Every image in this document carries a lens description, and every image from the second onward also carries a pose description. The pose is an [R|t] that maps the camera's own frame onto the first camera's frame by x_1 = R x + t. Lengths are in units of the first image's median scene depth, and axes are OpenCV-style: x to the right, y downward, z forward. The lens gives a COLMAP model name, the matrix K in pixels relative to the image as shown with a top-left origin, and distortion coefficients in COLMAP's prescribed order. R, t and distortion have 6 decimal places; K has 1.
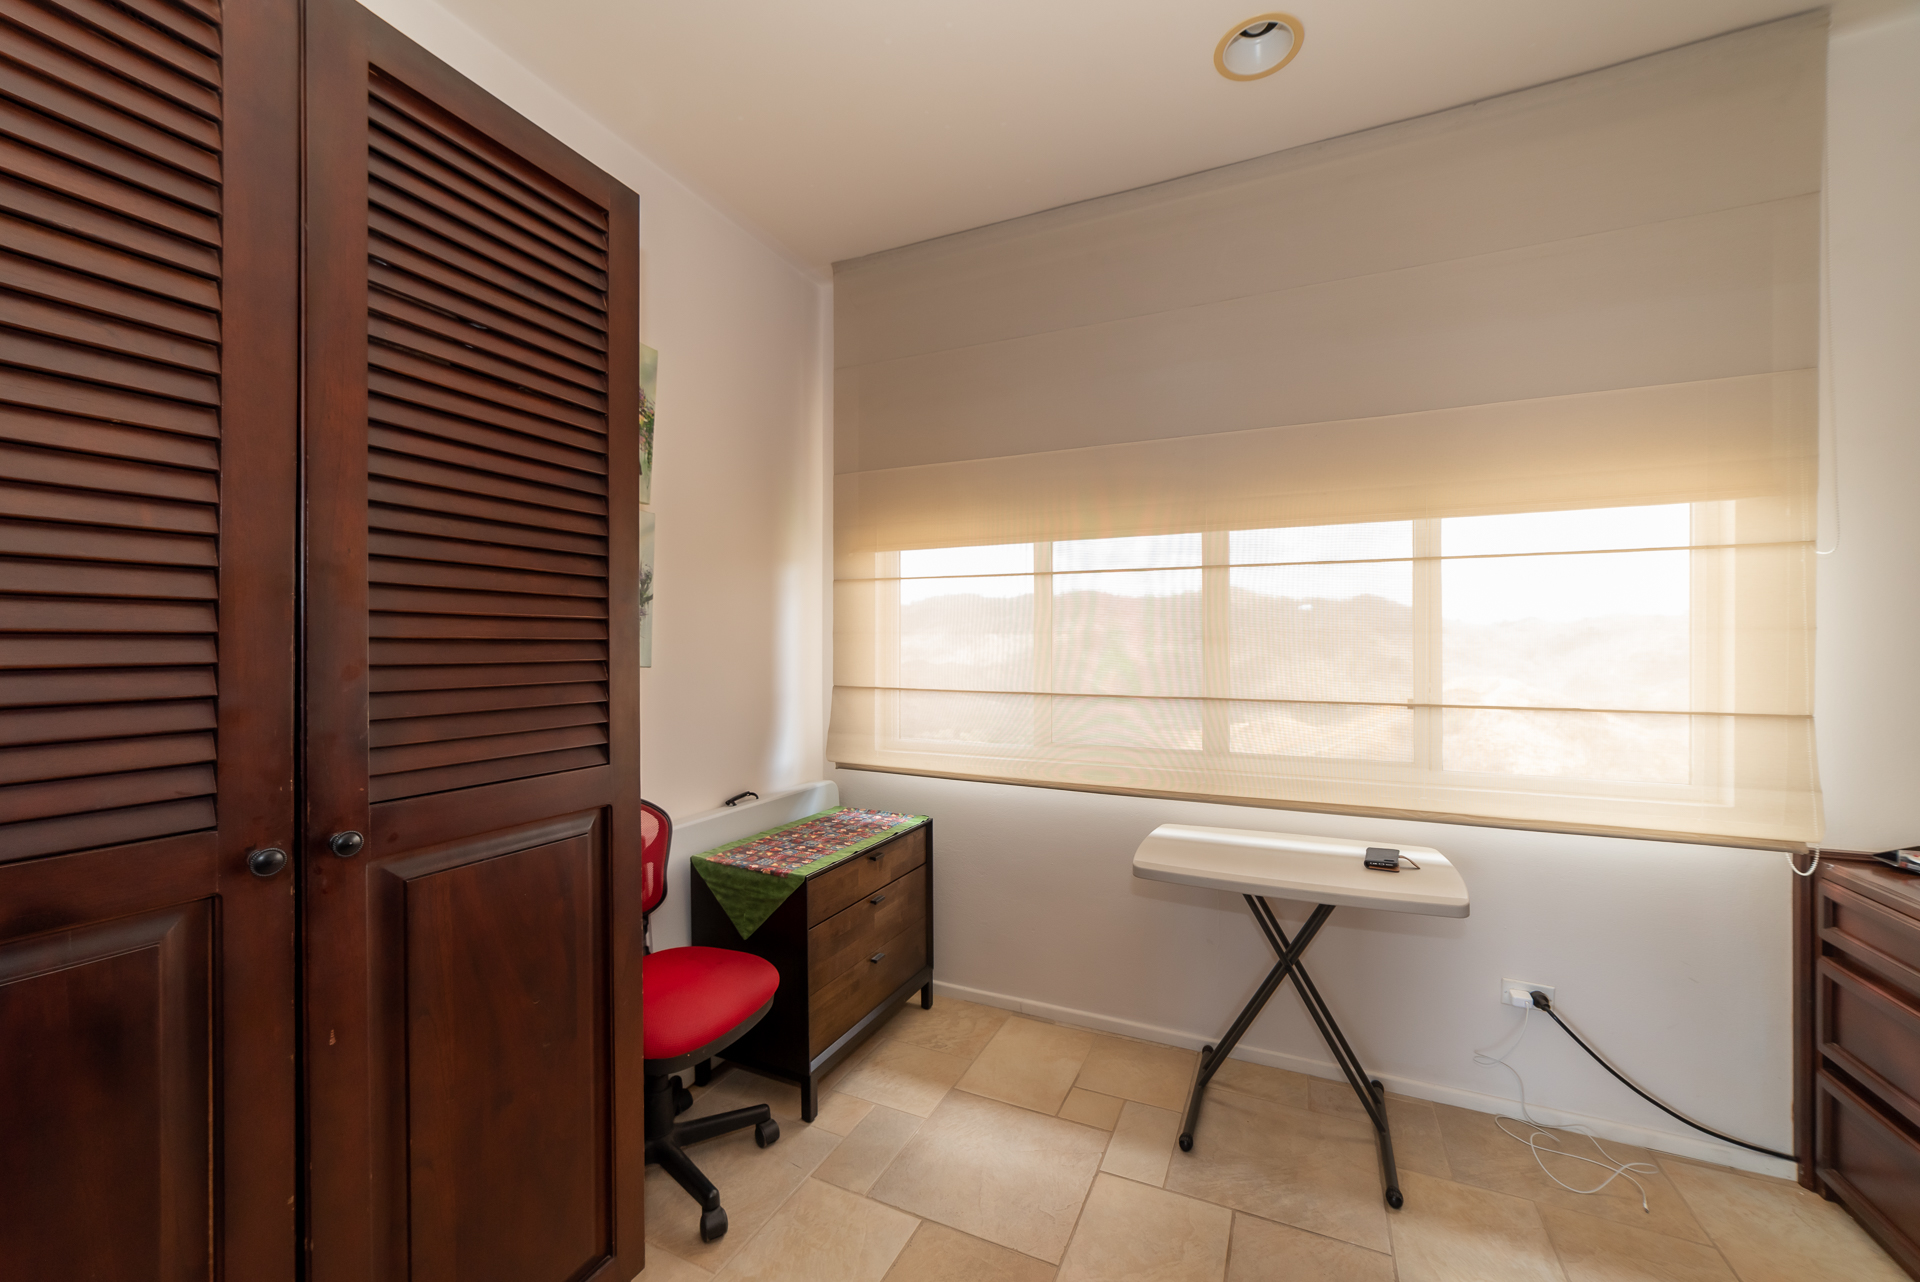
lens RADIAL K [[802.2, 0, 960.0], [0, 802.2, 641.0], [0, 0, 1]] dist [-0.001267, -0.000116]
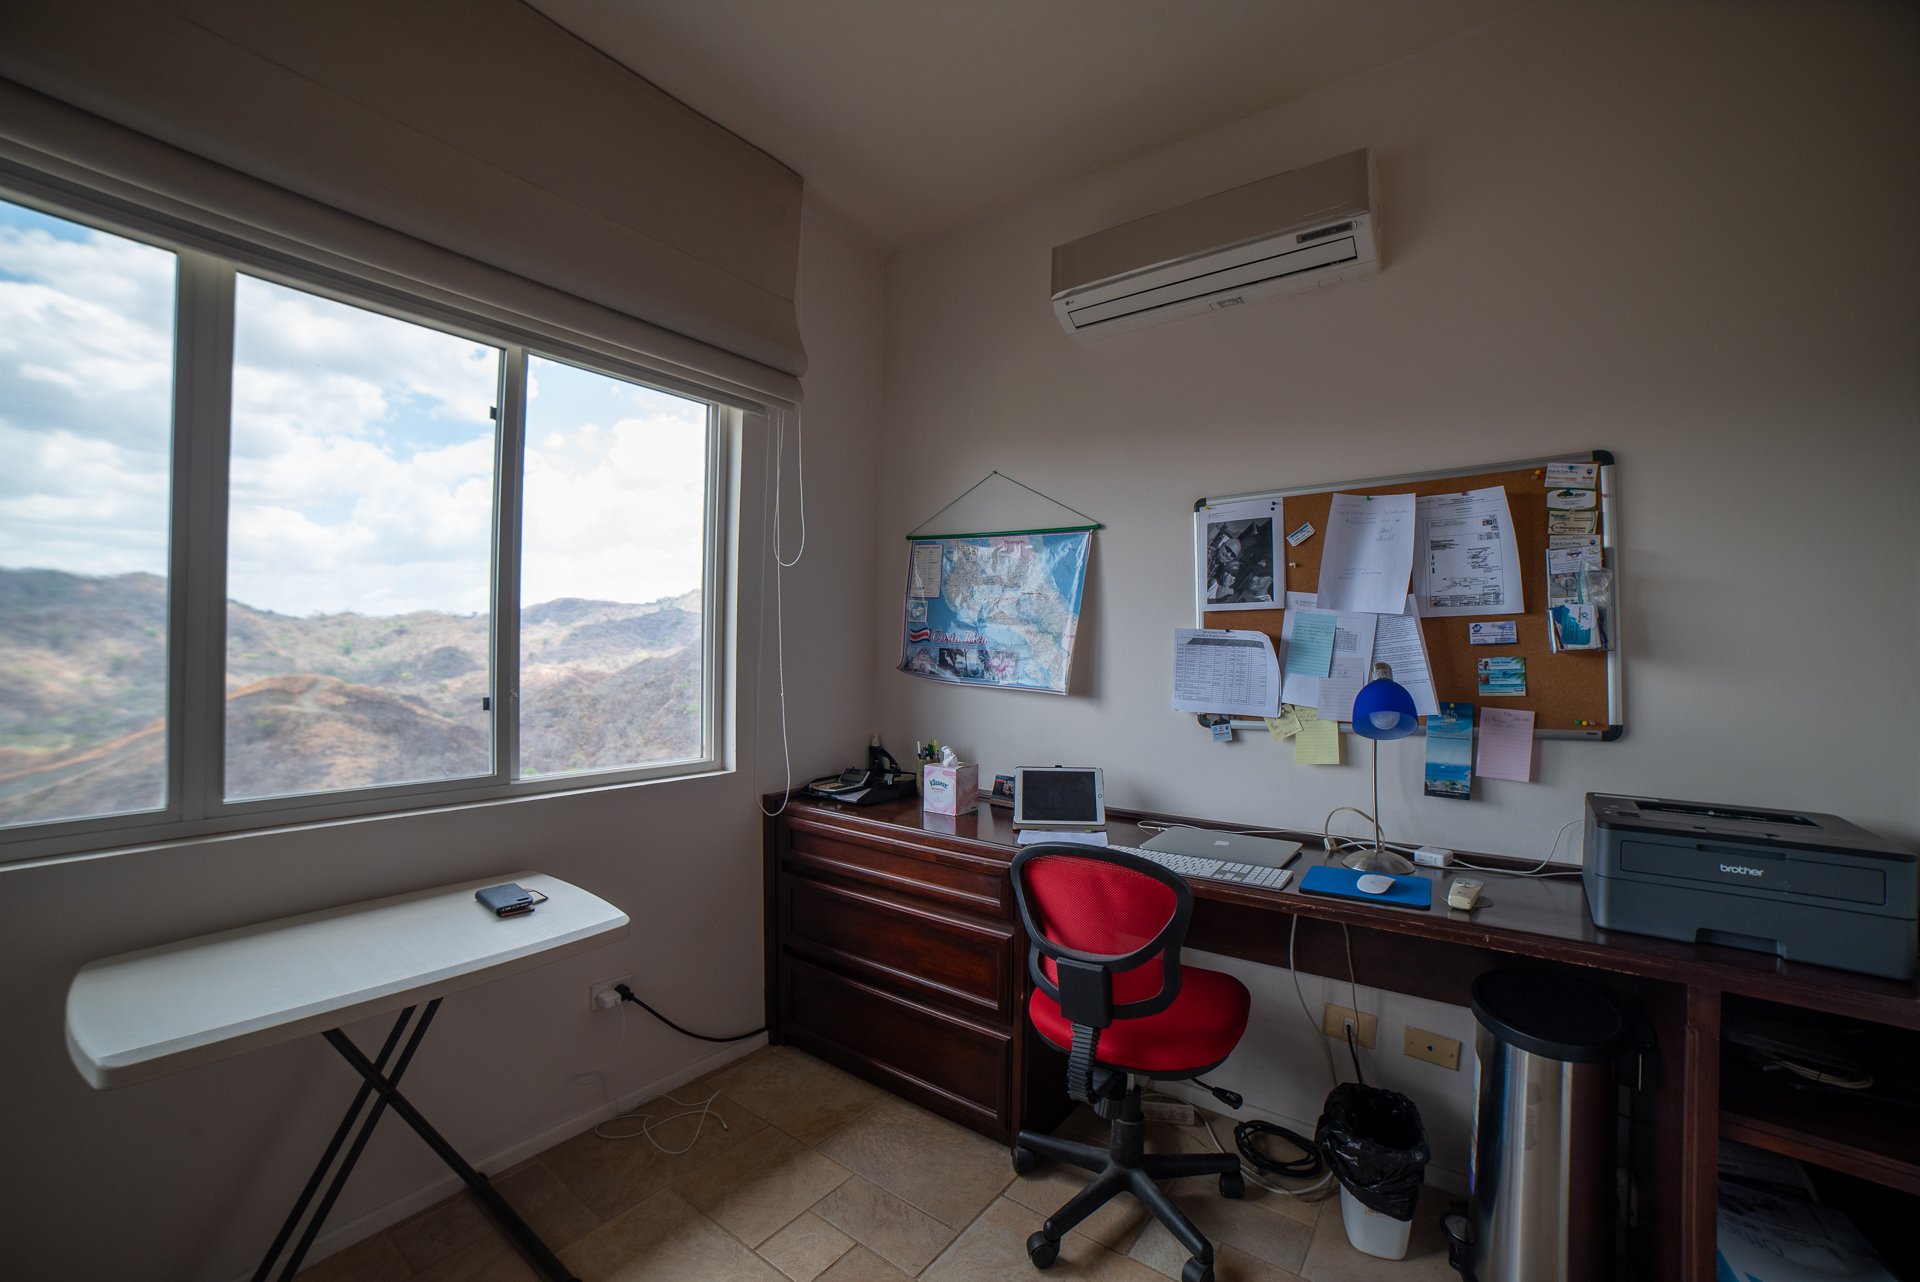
lens RADIAL K [[802.2, 0, 960.0], [0, 802.2, 641.0], [0, 0, 1]] dist [-0.001267, -0.000116]
pose [[0.231110, 0.001189, 0.972927, -0.183501], [-0.010628, 0.999943, 0.001302, -0.005870], [-0.972870, -0.010641, 0.231109, 0.369603]]
